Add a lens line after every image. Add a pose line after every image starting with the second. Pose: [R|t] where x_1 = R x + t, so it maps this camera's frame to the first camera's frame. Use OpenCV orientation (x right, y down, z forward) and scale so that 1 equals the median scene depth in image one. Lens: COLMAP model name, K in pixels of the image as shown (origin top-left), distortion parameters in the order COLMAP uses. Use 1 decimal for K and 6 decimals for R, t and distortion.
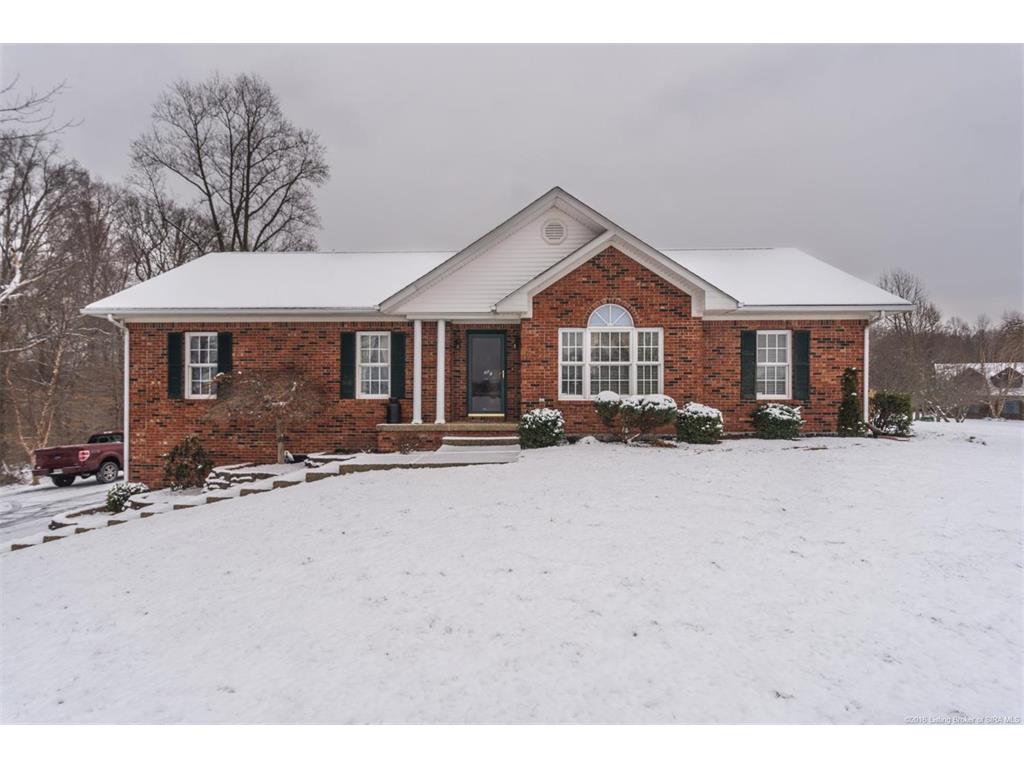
lens RADIAL K [[640.1, 0, 748.3], [0, 640.1, 348.0], [0, 0, 1]] dist [-0.004889, -0.002796]
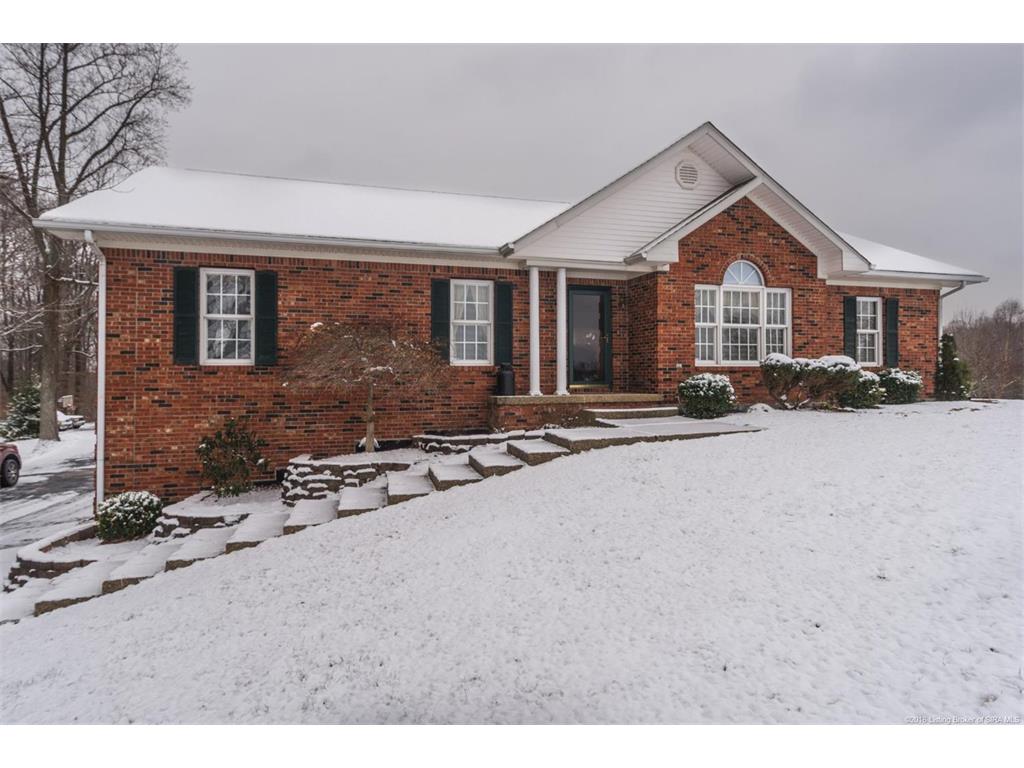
lens RADIAL K [[580.9, 0, 517.2], [0, 580.9, 359.3], [0, 0, 1]] dist [0.007276, 0.001145]
pose [[0.952403, 0.005474, 0.304792, -0.759920], [-0.005090, 0.999985, -0.002053, 0.073908], [-0.304799, 0.000403, 0.952417, 0.305754]]
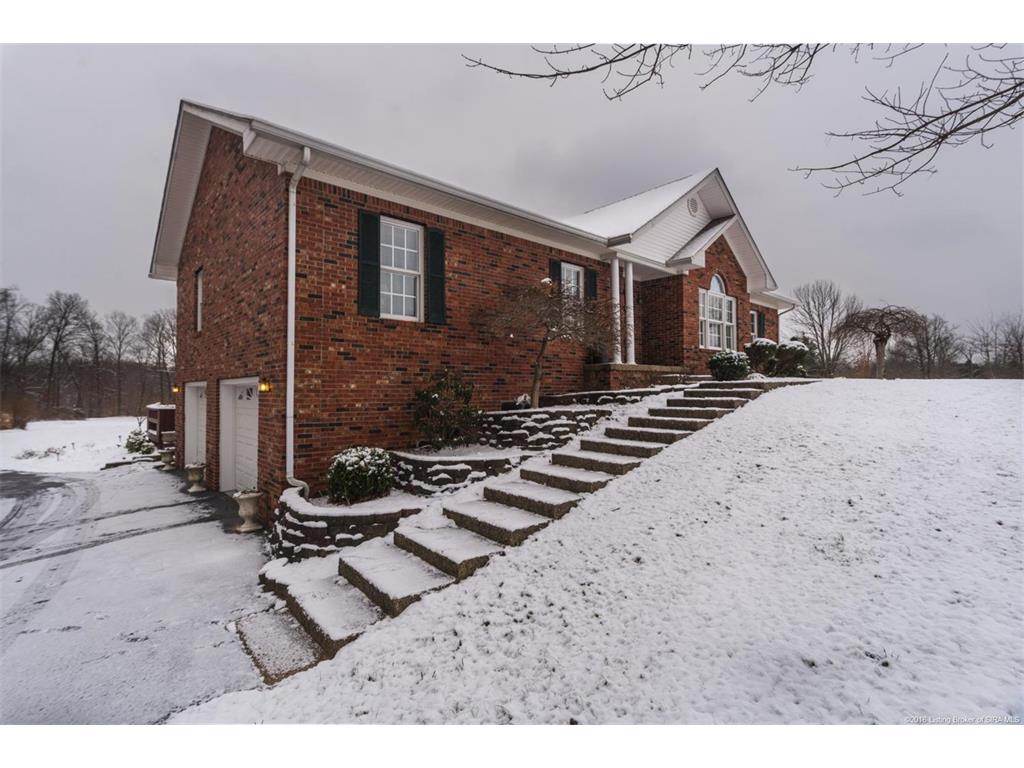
lens RADIAL K [[491.5, 0, 507.7], [0, 491.5, 374.4], [0, 0, 1]] dist [0.017927, -0.000092]
pose [[0.741992, 0.020353, 0.670100, -1.132530], [-0.009724, 0.999761, -0.019598, 0.146745], [-0.670338, 0.008026, 0.742012, 0.552003]]
